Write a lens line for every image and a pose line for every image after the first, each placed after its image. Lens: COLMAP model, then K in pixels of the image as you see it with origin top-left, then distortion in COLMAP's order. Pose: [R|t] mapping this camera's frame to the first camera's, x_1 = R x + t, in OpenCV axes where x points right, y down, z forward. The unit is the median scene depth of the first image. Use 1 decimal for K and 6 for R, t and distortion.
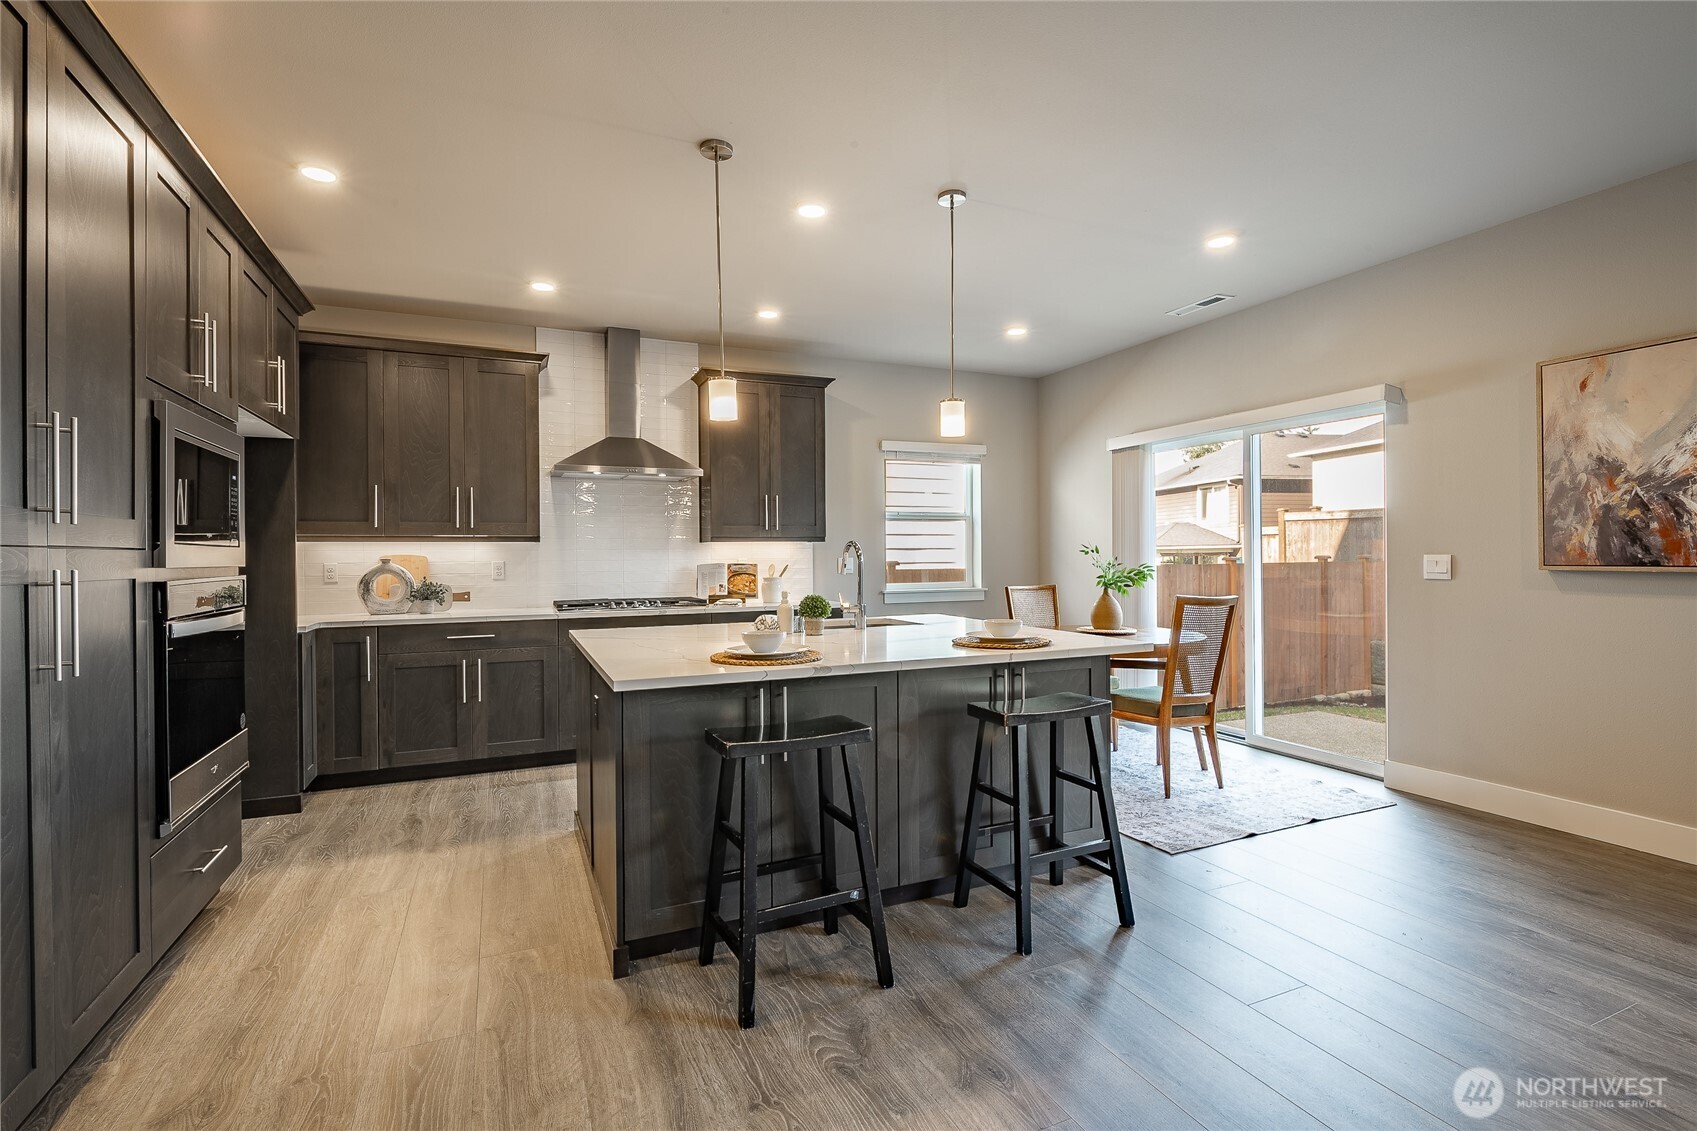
lens RADIAL K [[778.6, 0, 874.7], [0, 778.6, 566.2], [0, 0, 1]] dist [-0.010722, 0.000963]
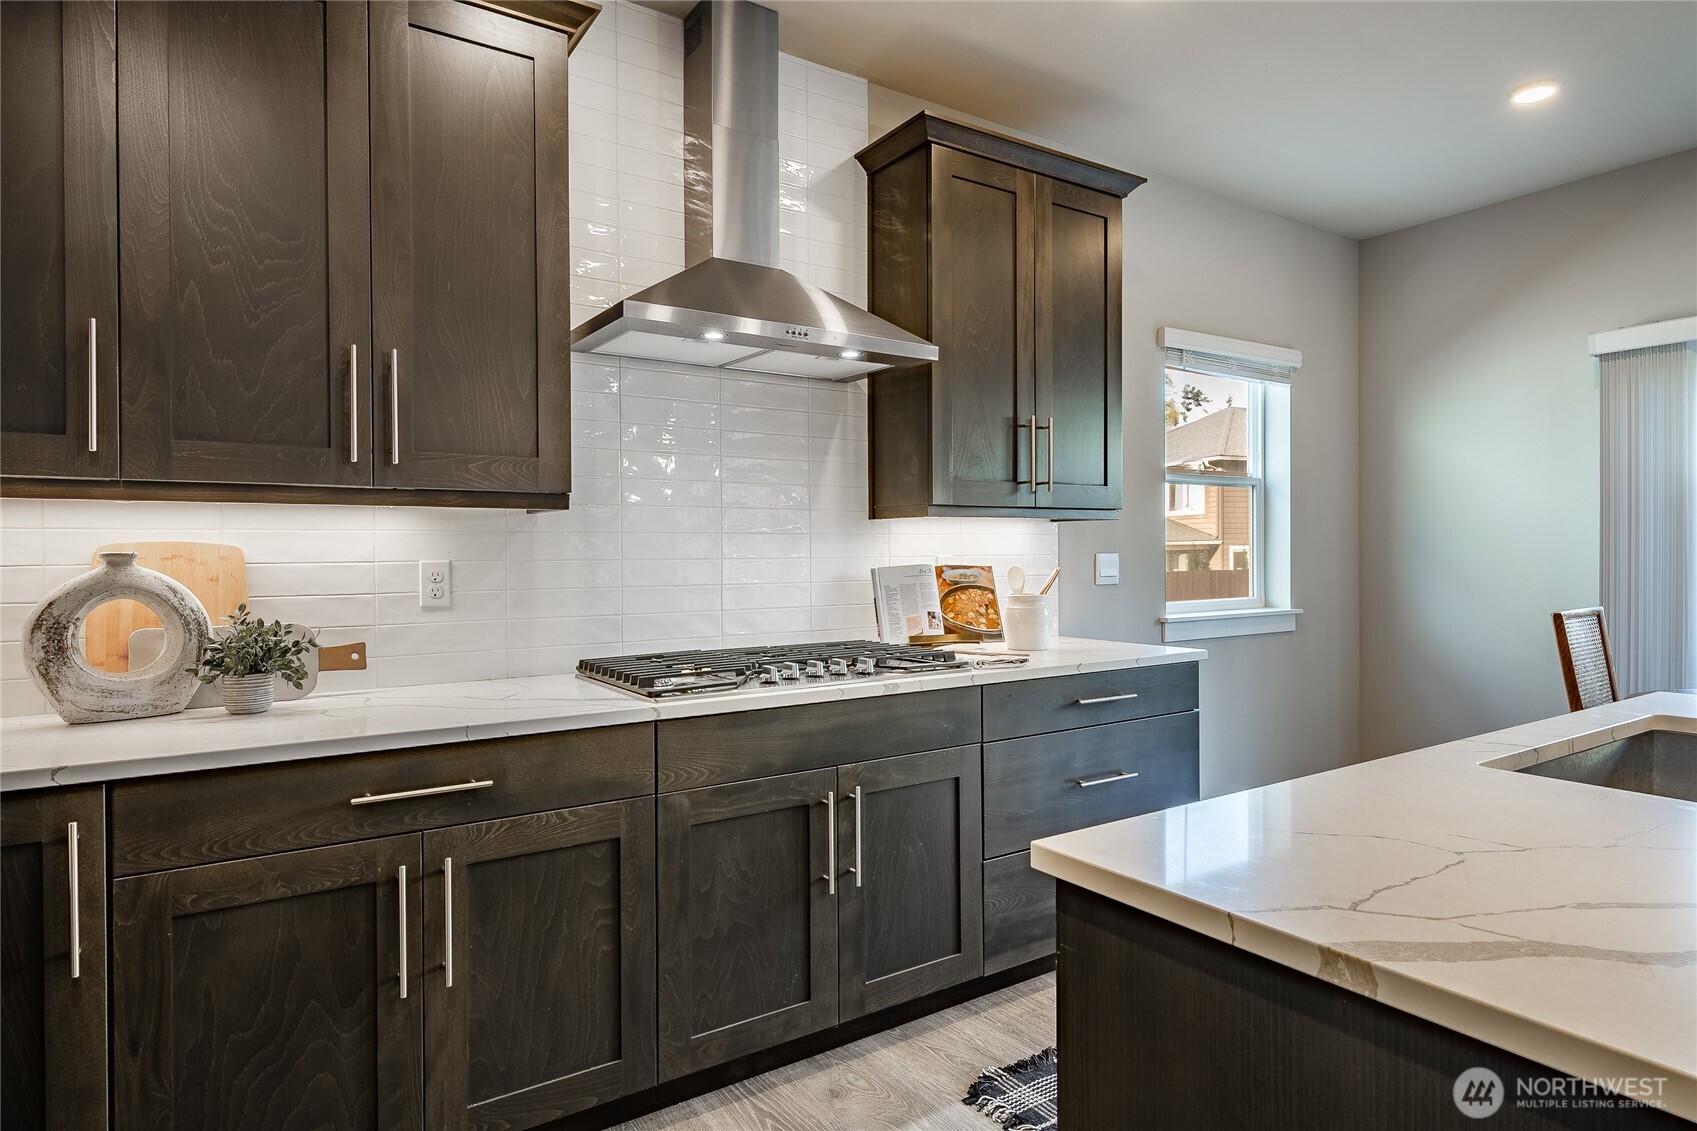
lens RADIAL K [[924.4, 0, 848.5], [0, 924.4, 565.5], [0, 0, 1]] dist [0.002930, 0.000754]
pose [[0.987043, -0.000184, 0.160458, -0.393163], [0.000109, 1.000000, 0.000478, -0.004498], [-0.160458, -0.000455, 0.987043, 0.568216]]
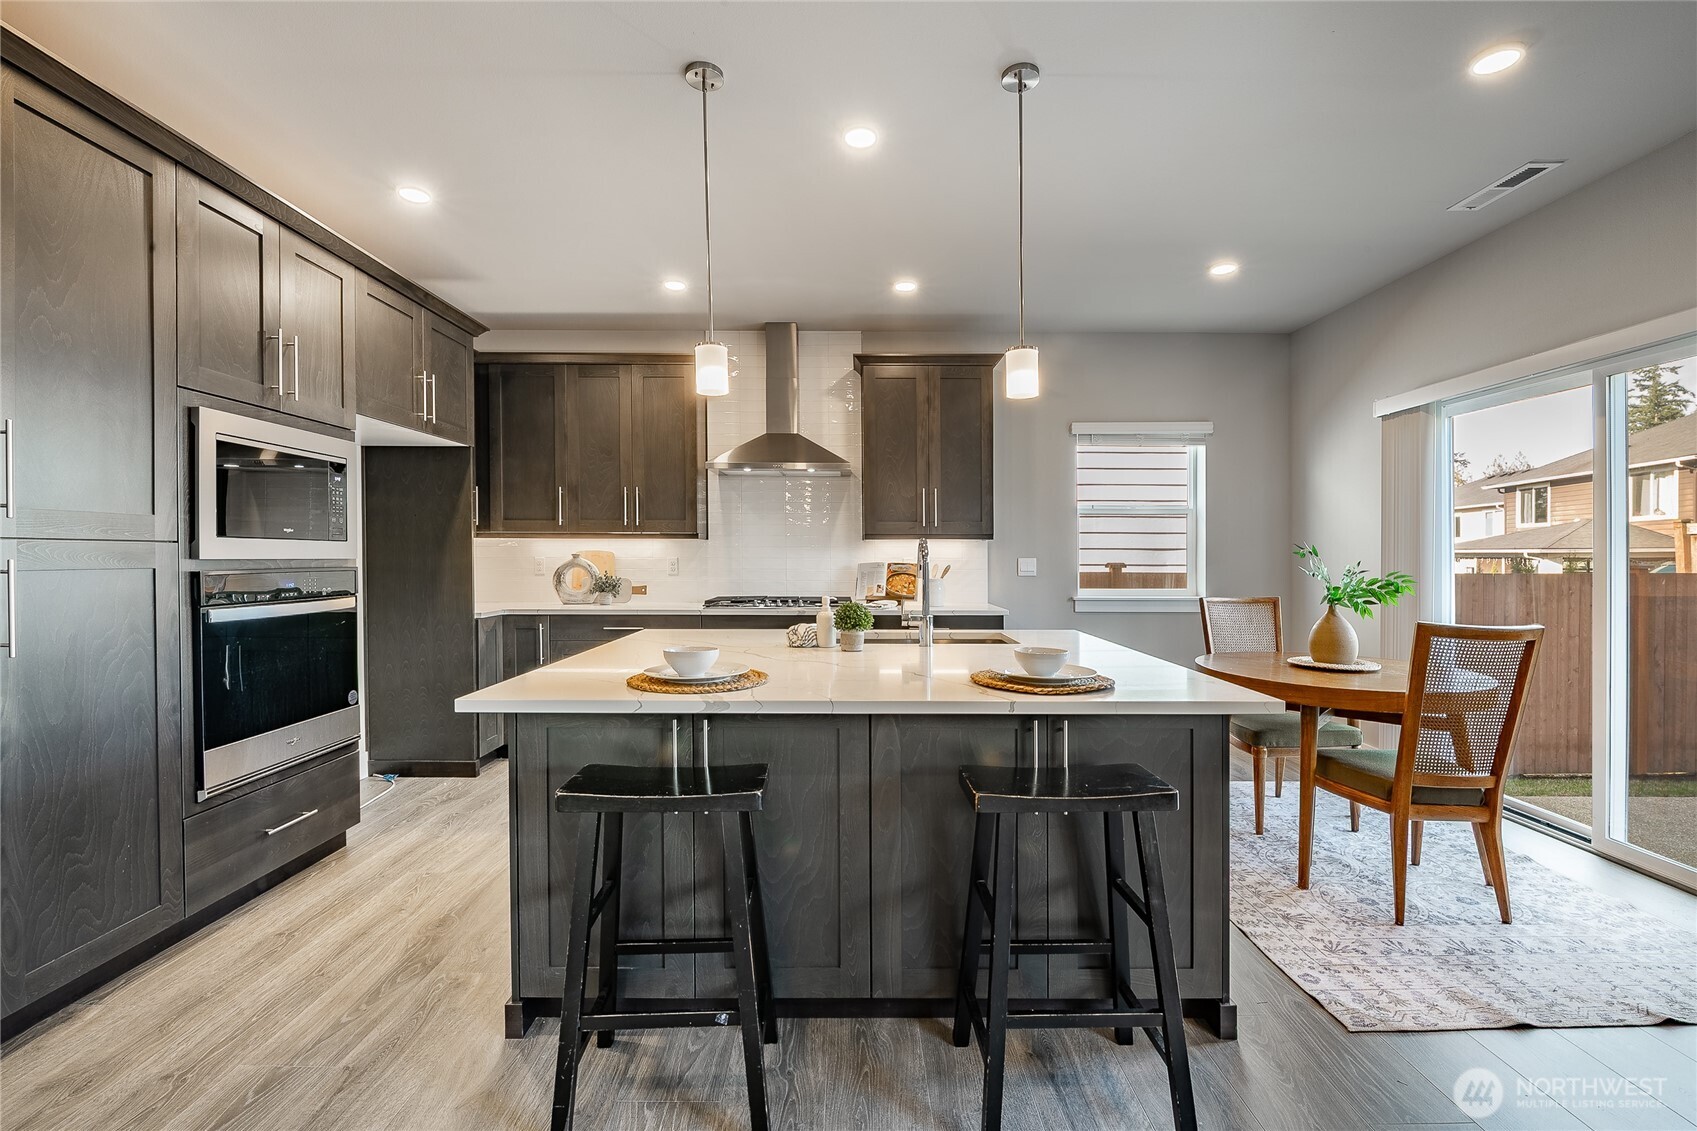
lens RADIAL K [[753.5, 0, 848.5], [0, 753.5, 565.5], [0, 0, 1]] dist [-0.013826, -0.000916]
pose [[0.913388, 0.016421, -0.406758, 0.164626], [-0.016087, 0.999862, 0.004241, -0.003837], [0.406771, 0.002670, 0.913526, 0.182882]]
